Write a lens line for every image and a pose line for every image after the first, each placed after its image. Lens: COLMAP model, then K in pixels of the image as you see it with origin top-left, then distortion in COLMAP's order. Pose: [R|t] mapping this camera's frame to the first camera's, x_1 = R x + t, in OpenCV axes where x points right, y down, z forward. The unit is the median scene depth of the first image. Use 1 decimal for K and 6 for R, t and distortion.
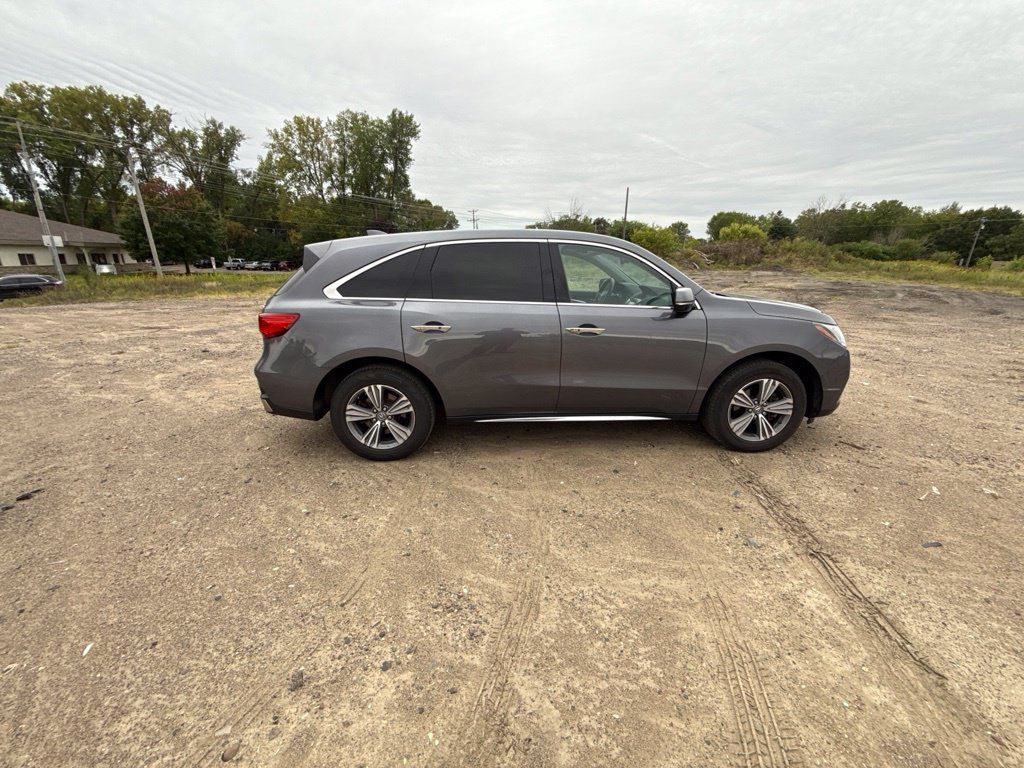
lens RADIAL K [[407.7, 0, 512.4], [0, 407.7, 381.8], [0, 0, 1]] dist [-0.000631, 0.000091]
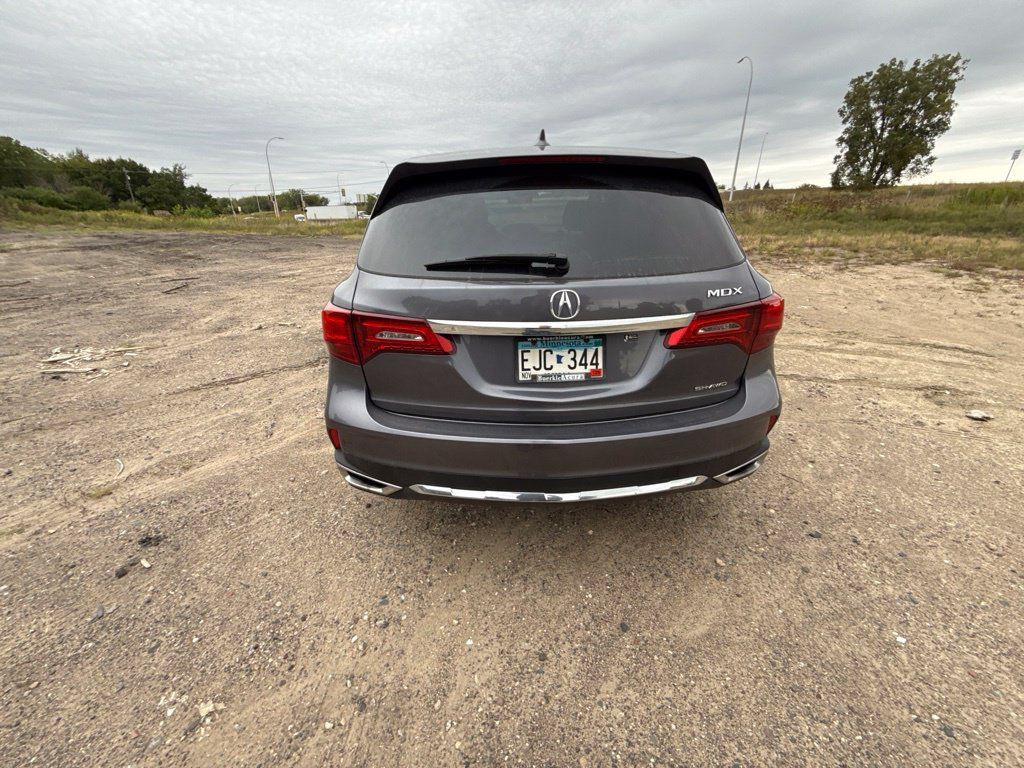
lens RADIAL K [[407.7, 0, 512.4], [0, 407.7, 381.8], [0, 0, 1]] dist [-0.000631, 0.000091]
pose [[0.014748, -0.396750, 0.917808, -1.251821], [0.295660, 0.878592, 0.375047, -0.401151], [-0.955180, 0.265828, 0.130261, 1.413209]]
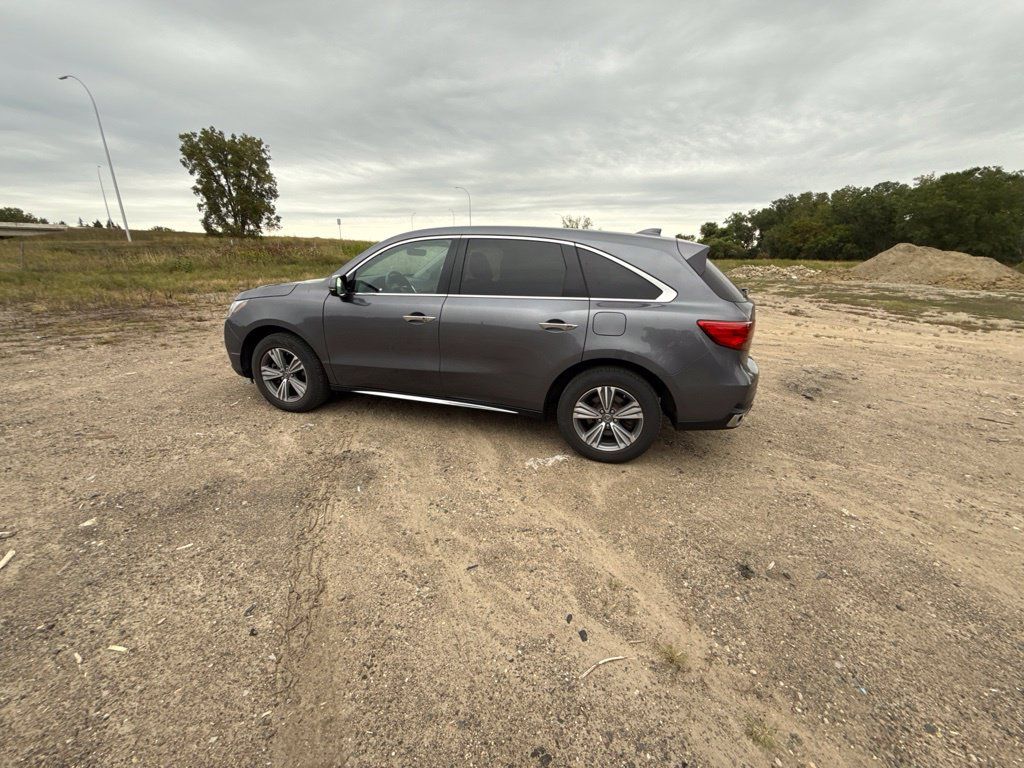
lens RADIAL K [[403.9, 0, 511.7], [0, 403.9, 389.5], [0, 0, 1]] dist [-0.000068, 0.000173]
pose [[-0.949096, -0.126231, 0.288586, -0.461779], [0.059198, 0.828380, 0.557030, -0.809602], [-0.309374, 0.545759, -0.778740, 2.748394]]
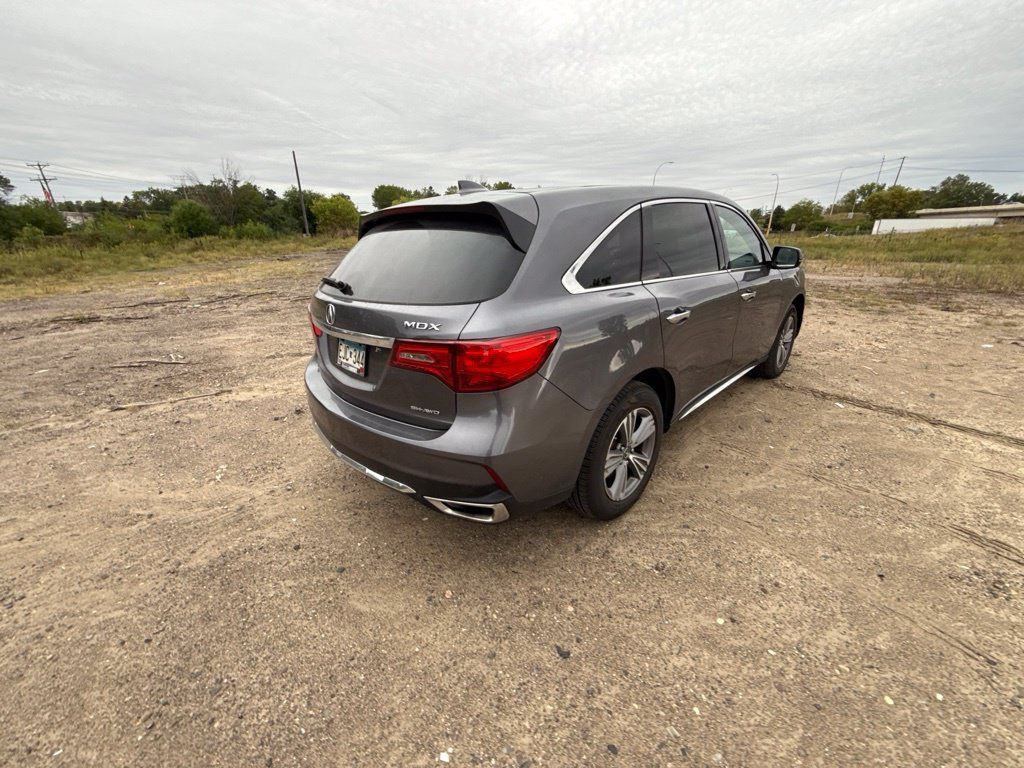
lens RADIAL K [[407.7, 0, 512.4], [0, 407.7, 381.8], [0, 0, 1]] dist [-0.000631, 0.000091]
pose [[0.740241, -0.253409, 0.622758, -1.004813], [0.216658, 0.966749, 0.135854, -0.198123], [-0.636477, 0.034361, 0.770530, 0.662853]]
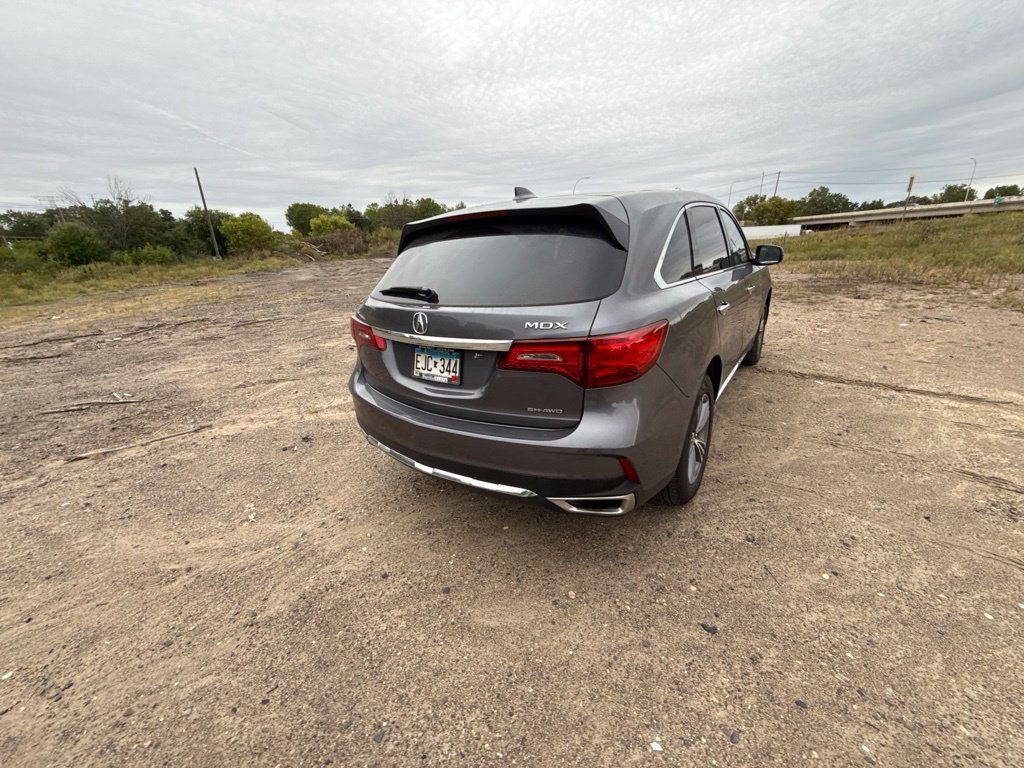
lens RADIAL K [[407.5, 0, 513.3], [0, 407.5, 381.6], [0, 0, 1]] dist [0.000333, -0.000258]
pose [[0.611234, -0.290189, 0.736331, -1.199884], [0.278085, 0.949782, 0.143469, -0.244624], [-0.740987, 0.117070, 0.661236, 0.847863]]
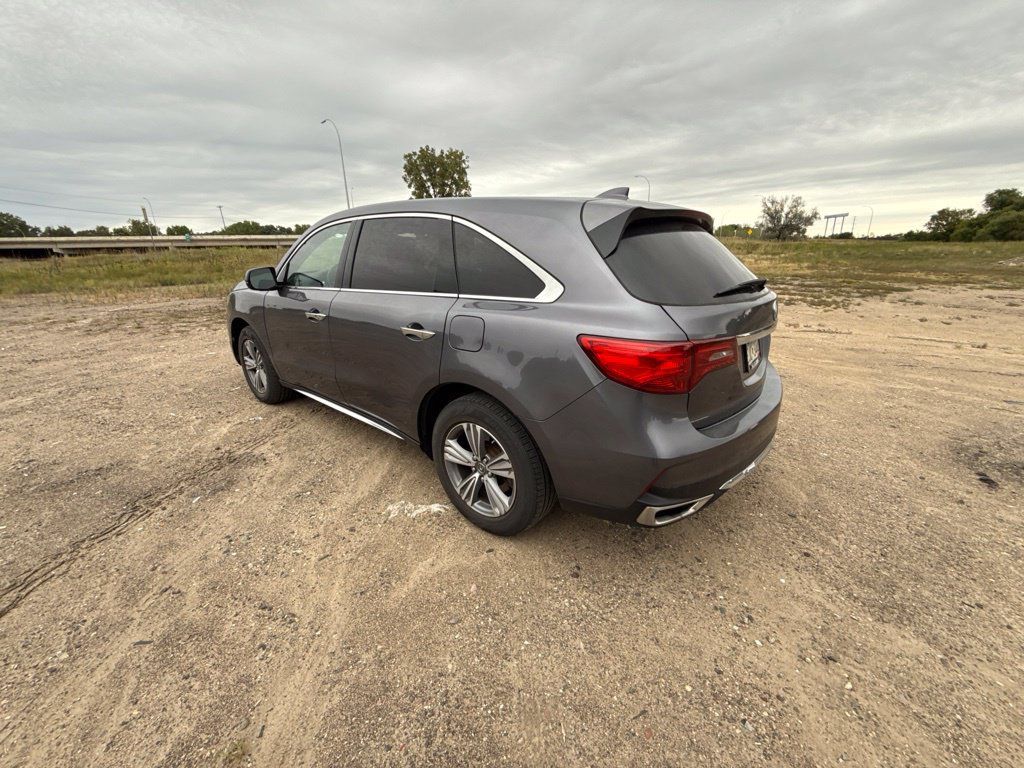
lens RADIAL K [[407.7, 0, 512.4], [0, 407.7, 381.8], [0, 0, 1]] dist [-0.000631, 0.000091]
pose [[-0.744380, -0.209054, 0.634189, -0.910199], [0.190497, 0.843781, 0.501741, -0.626046], [-0.640008, 0.494297, -0.588270, 2.176793]]
